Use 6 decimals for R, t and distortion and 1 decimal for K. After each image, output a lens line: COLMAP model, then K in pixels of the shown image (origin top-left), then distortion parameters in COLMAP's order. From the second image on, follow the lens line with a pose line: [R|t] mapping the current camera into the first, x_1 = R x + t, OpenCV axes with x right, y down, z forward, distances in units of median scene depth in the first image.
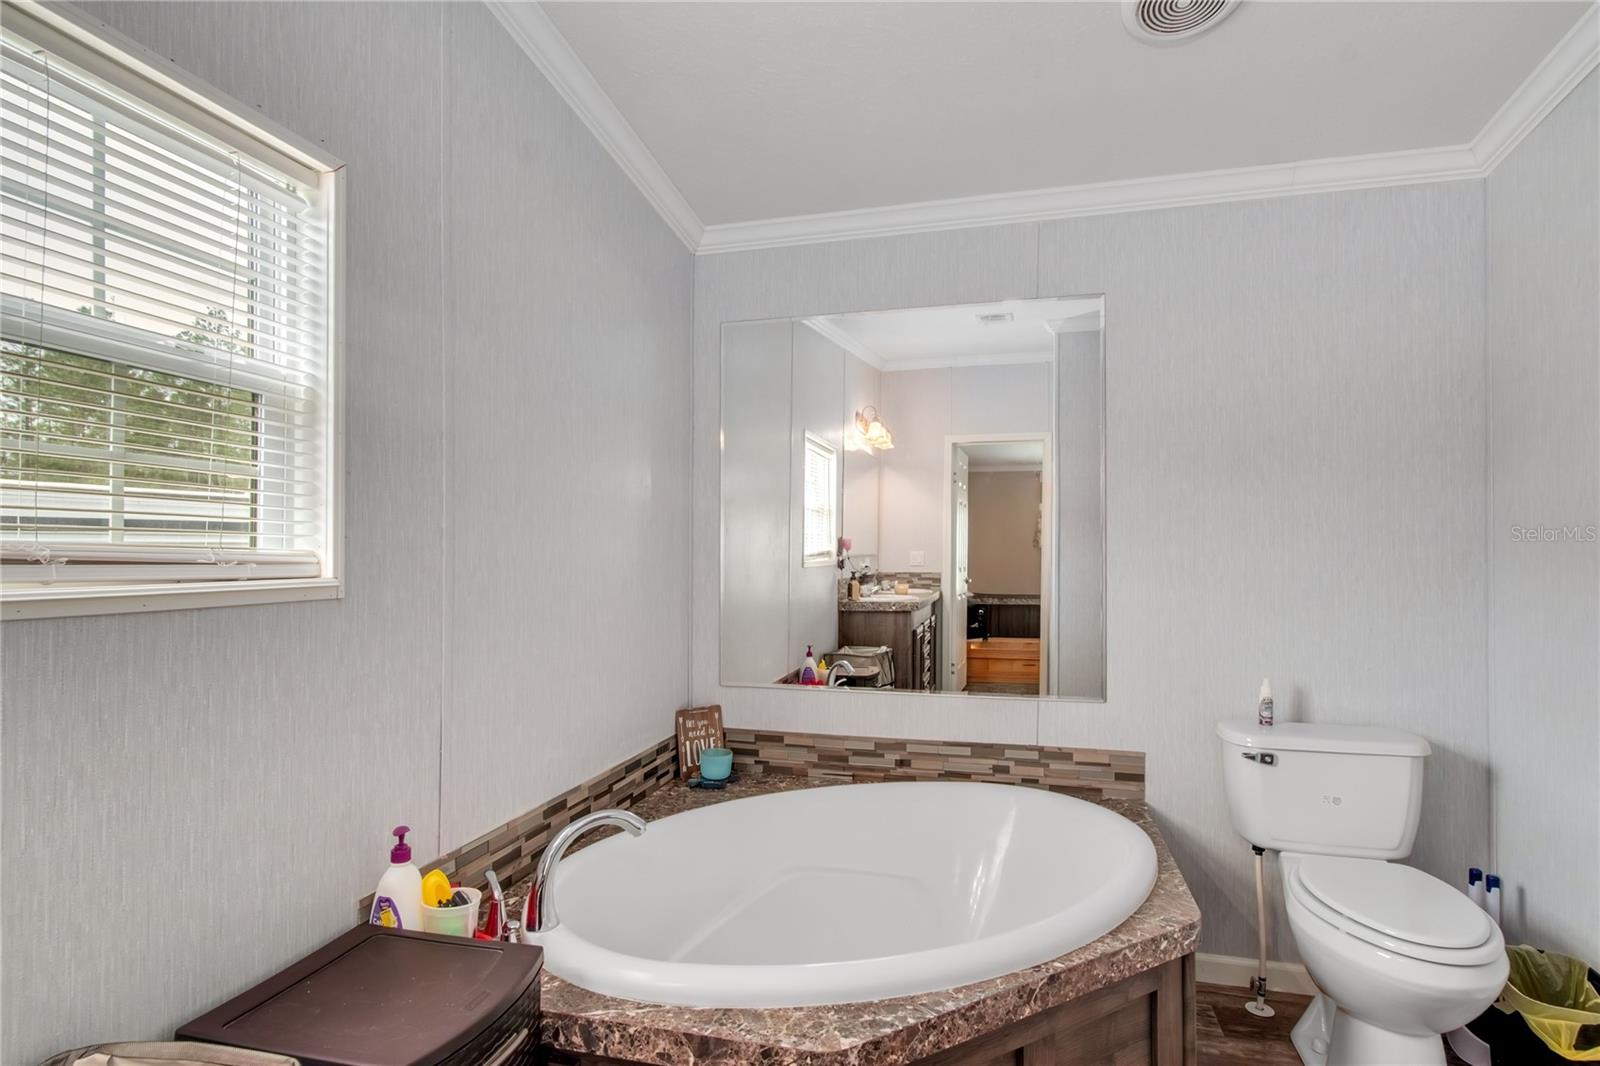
lens RADIAL K [[816.8, 0, 789.4], [0, 816.8, 543.2], [0, 0, 1]] dist [0.004791, -0.002099]
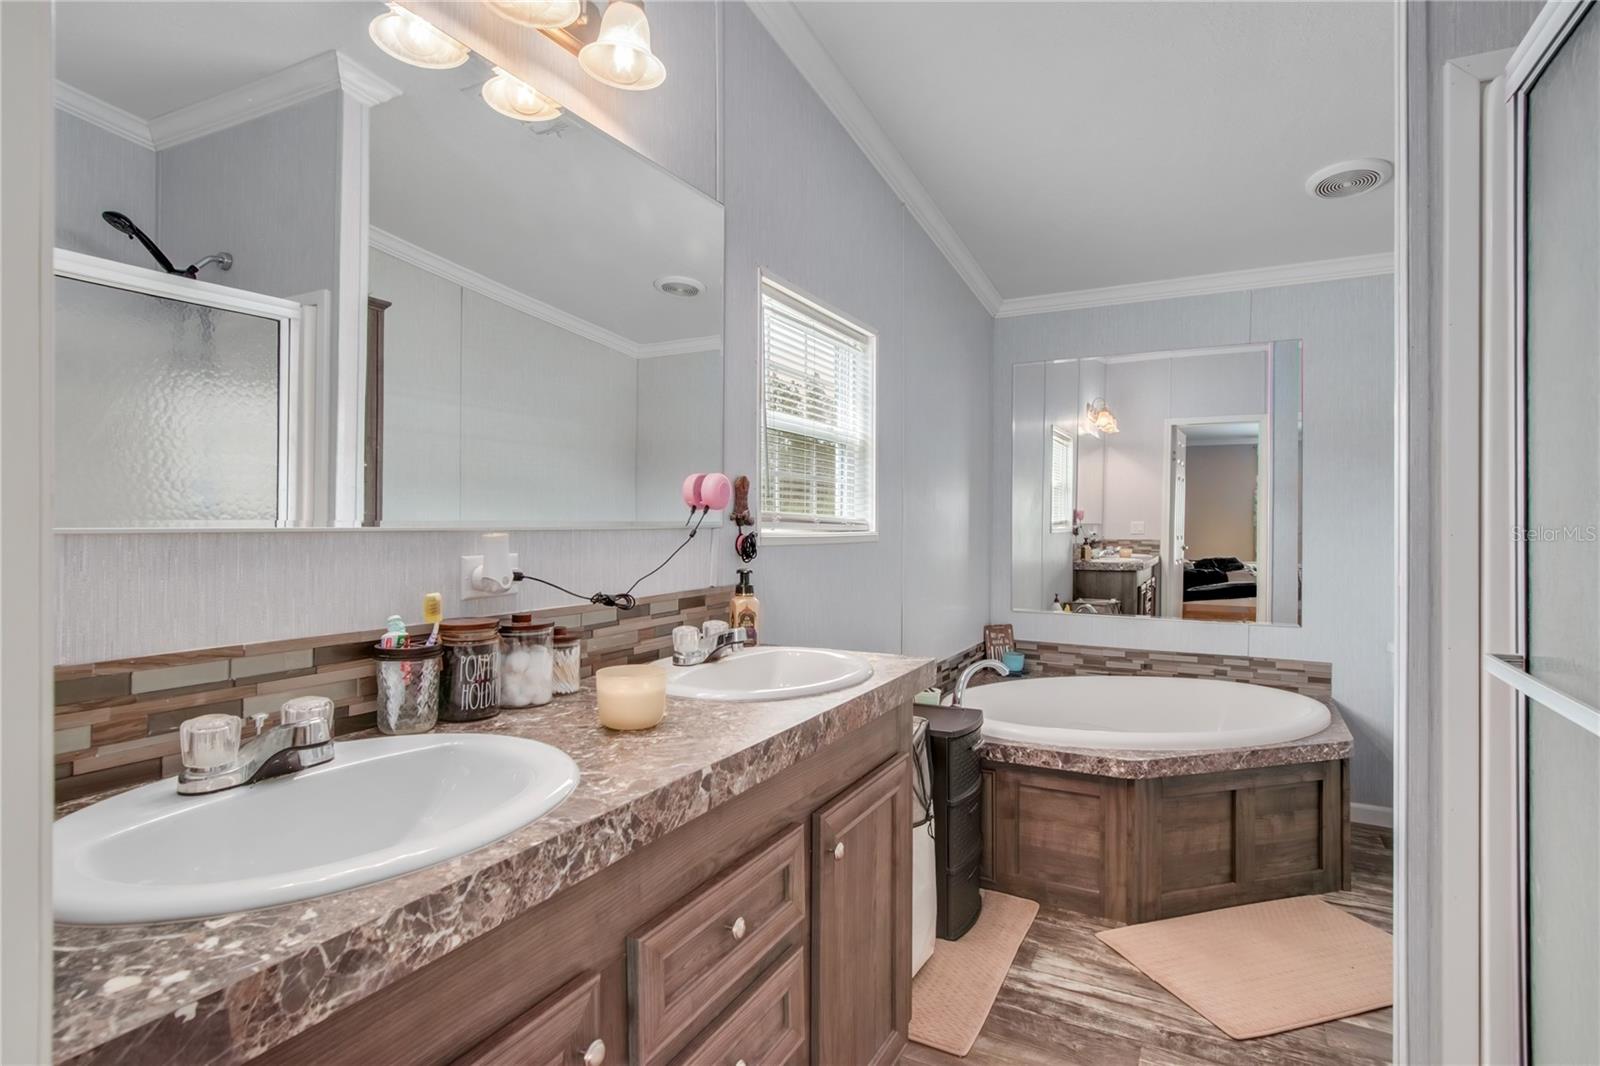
lens RADIAL K [[816.8, 0, 795.7], [0, 816.8, 523.3], [0, 0, 1]] dist [0.004791, -0.002099]
pose [[0.975945, 0.003009, -0.217996, -0.146975], [-0.000346, 0.999925, 0.012250, -0.002011], [0.218016, -0.011880, 0.975873, -0.526334]]
